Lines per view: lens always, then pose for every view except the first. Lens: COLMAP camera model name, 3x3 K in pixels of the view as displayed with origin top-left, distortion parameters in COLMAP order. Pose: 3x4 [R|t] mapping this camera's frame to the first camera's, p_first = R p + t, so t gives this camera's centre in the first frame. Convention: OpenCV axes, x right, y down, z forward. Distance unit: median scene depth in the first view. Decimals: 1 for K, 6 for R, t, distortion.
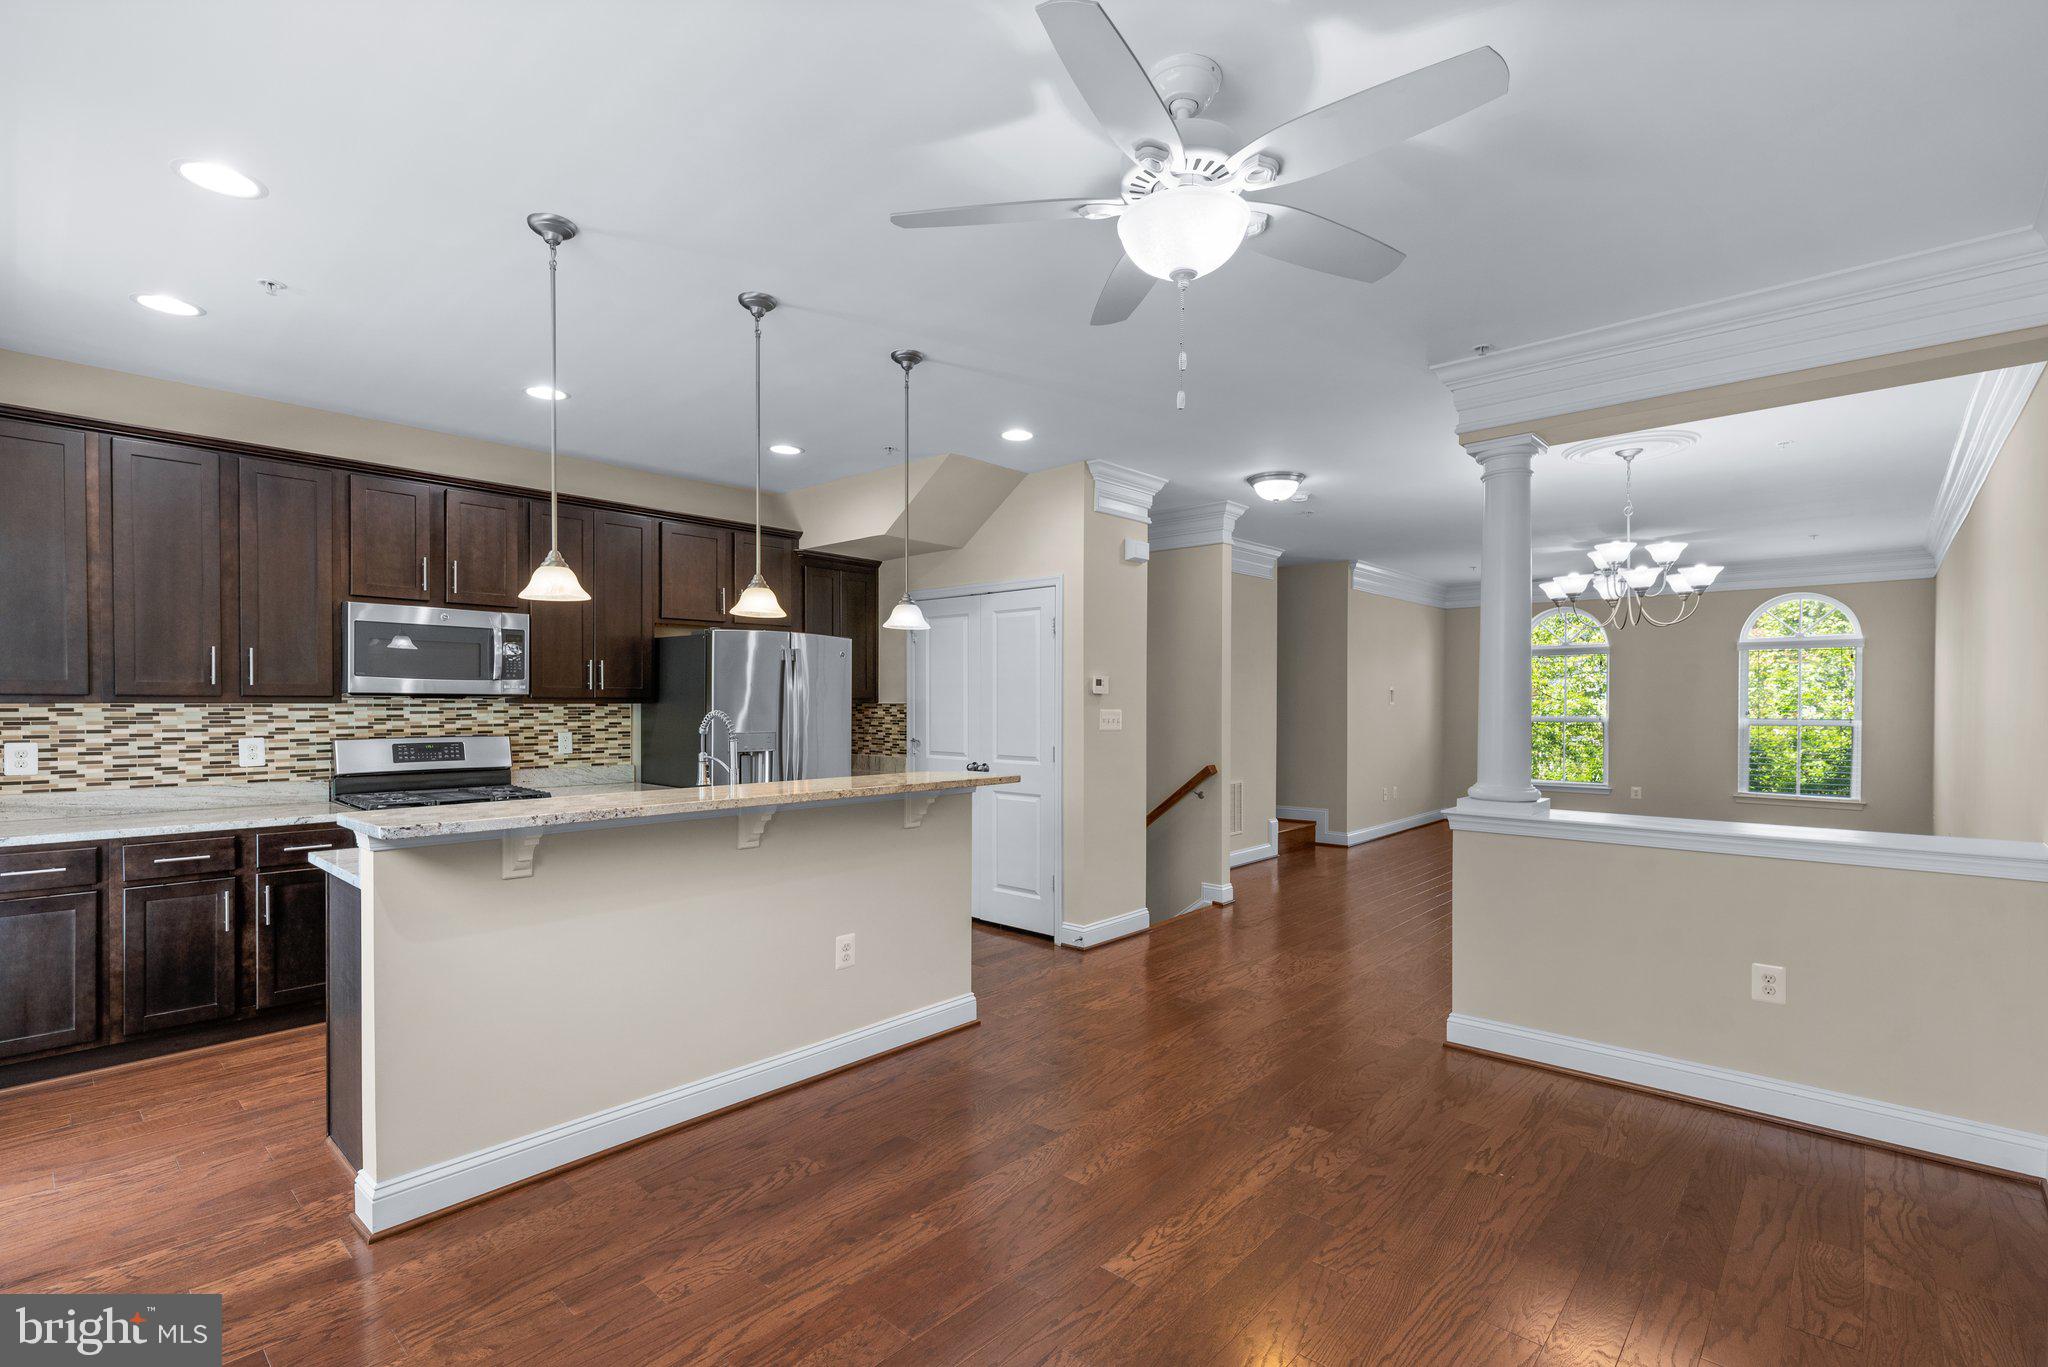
lens RADIAL K [[924.4, 0, 1027.3], [0, 924.4, 717.7], [0, 0, 1]] dist [0.003038, 0.000026]
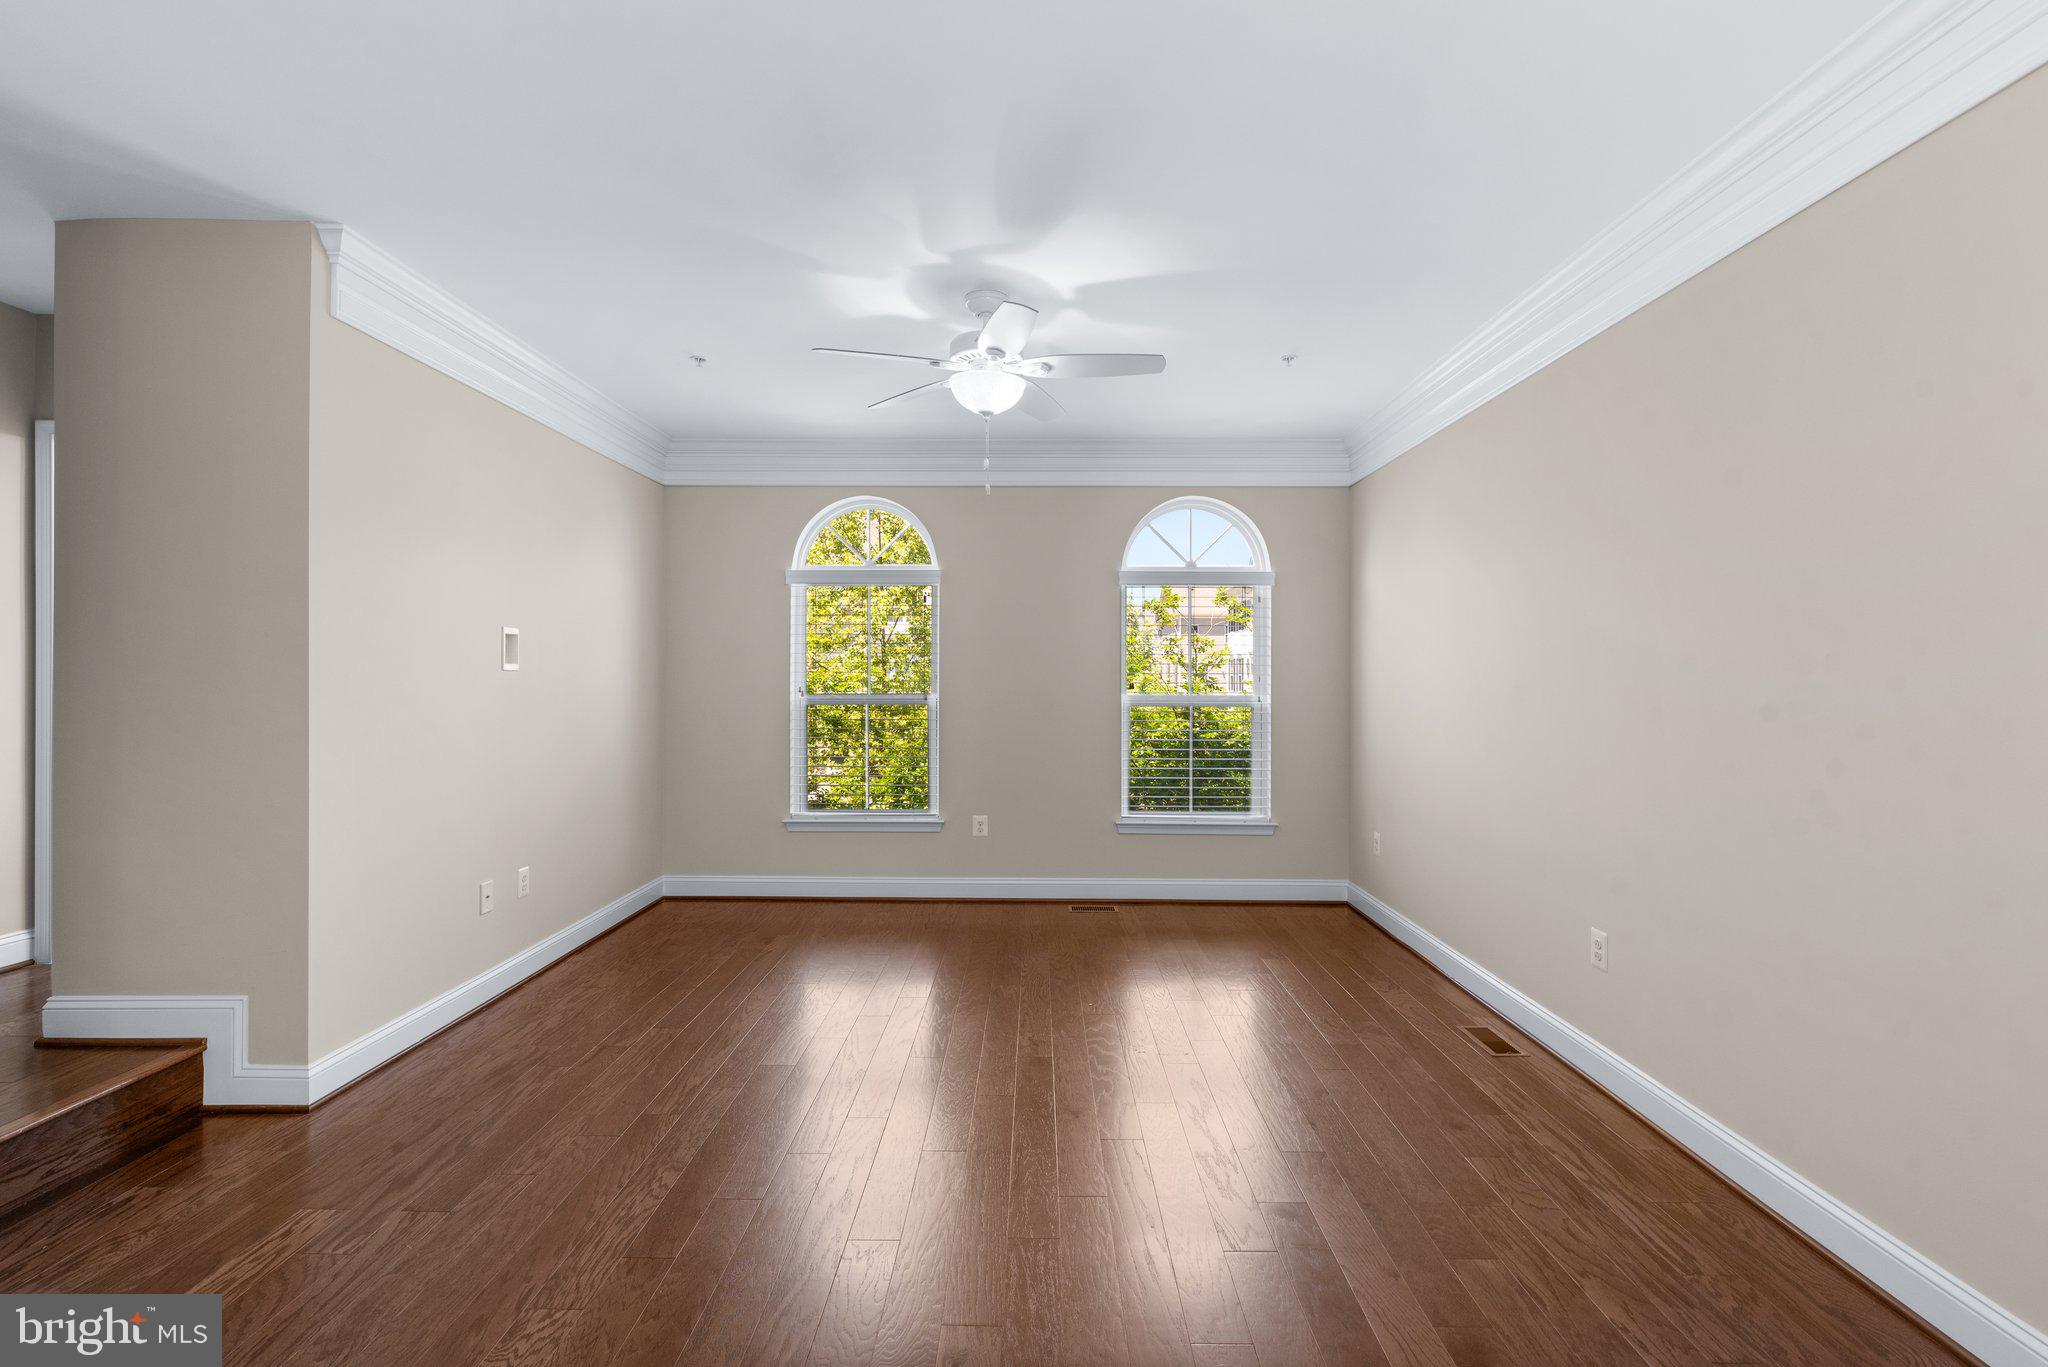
lens RADIAL K [[923.2, 0, 1026.7], [0, 923.2, 678.6], [0, 0, 1]] dist [0.000346, -0.000087]
pose [[0.748269, 0.001516, 0.663393, 0.611729], [0.009419, 0.999872, -0.012909, -0.006676], [-0.663328, 0.015908, 0.748160, 1.133087]]
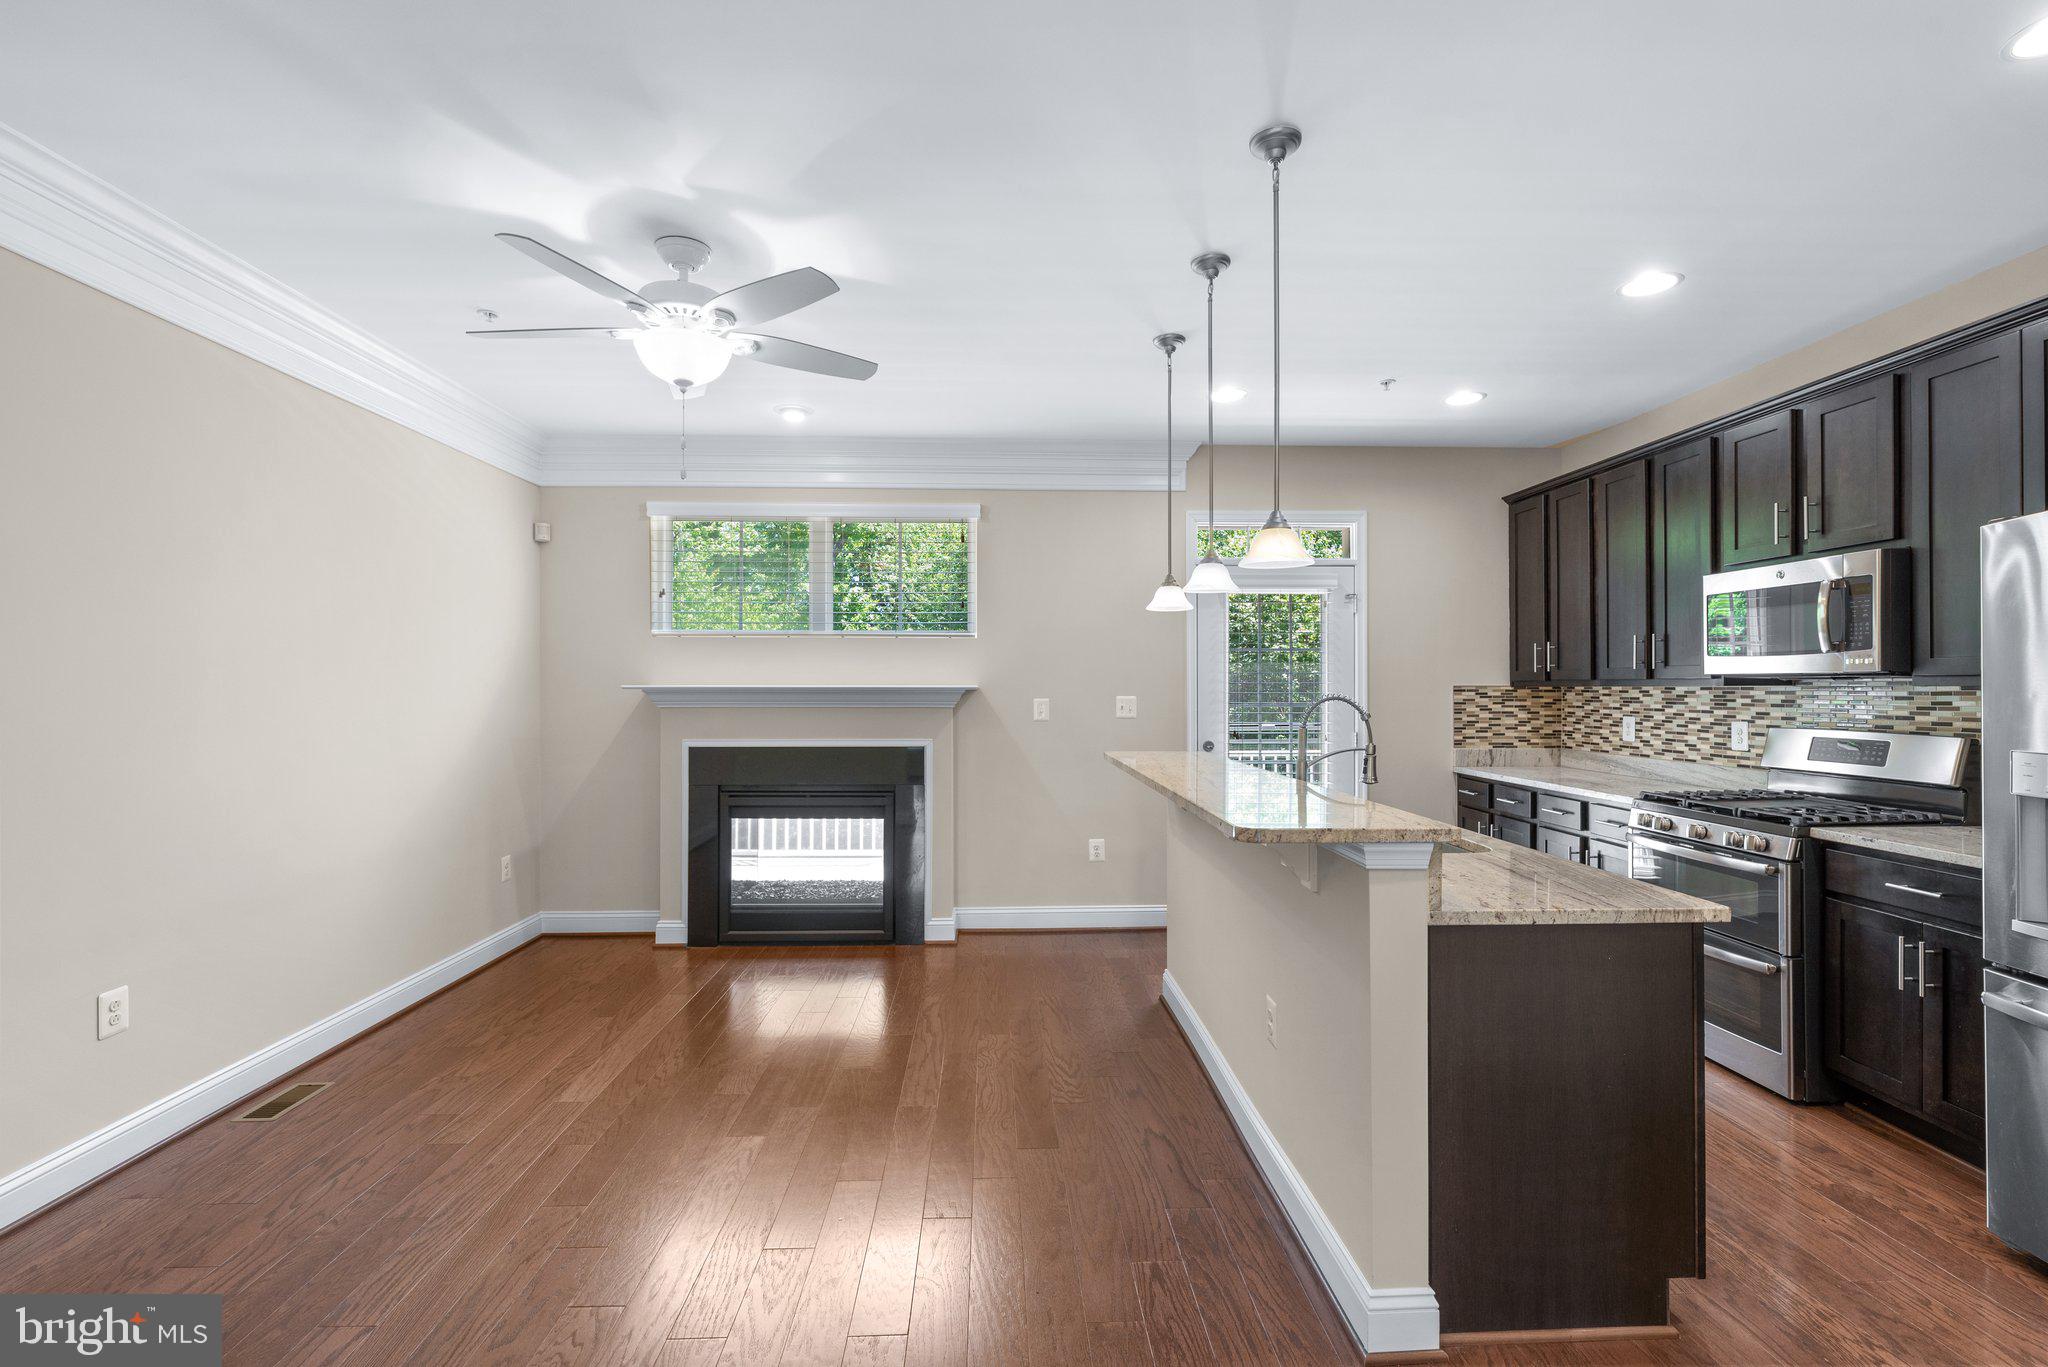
lens RADIAL K [[918.2, 0, 1027.9], [0, 918.2, 687.4], [0, 0, 1]] dist [0.002439, -0.000092]
pose [[-0.710476, -0.001859, -0.703719, 0.343427], [-0.012433, 0.999874, 0.009911, -0.013136], [0.703611, 0.015791, -0.710410, 1.040074]]
